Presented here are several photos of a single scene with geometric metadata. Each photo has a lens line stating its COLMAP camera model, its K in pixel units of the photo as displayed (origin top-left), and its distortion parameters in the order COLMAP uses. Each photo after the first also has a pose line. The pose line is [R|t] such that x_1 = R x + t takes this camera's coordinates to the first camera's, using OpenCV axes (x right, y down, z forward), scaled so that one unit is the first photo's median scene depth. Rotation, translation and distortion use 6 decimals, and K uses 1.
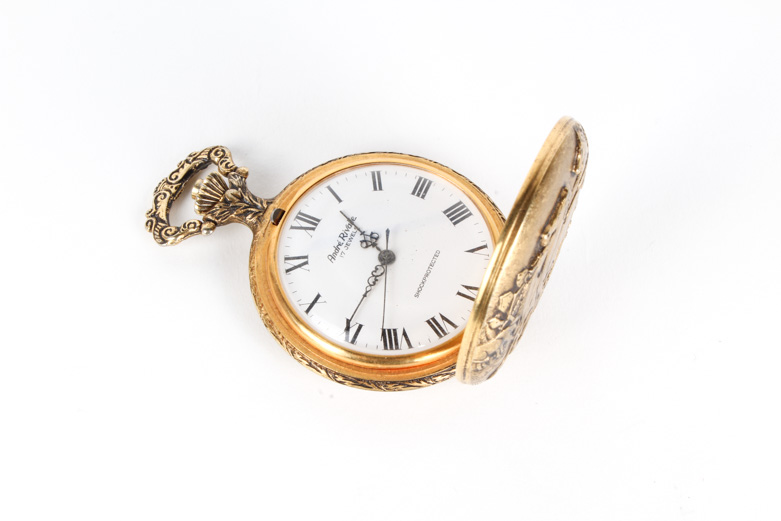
lens RADIAL K [[1062.5, 0, 390.5], [0, 1062.5, 260.5], [0, 0, 1]] dist [-0.016934, -0.007320]
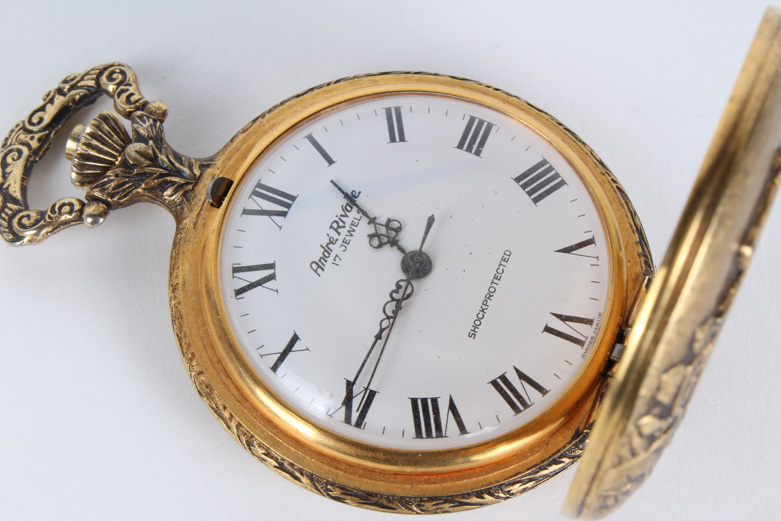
lens RADIAL K [[1411.6, 0, 390.5], [0, 1411.6, 260.5], [0, 0, 1]] dist [0.010408, 0.038140]
pose [[0.999933, -0.011085, 0.003399, -0.019698], [0.010915, 0.998859, 0.046497, -0.039881], [-0.003911, -0.046457, 0.998913, 0.263489]]
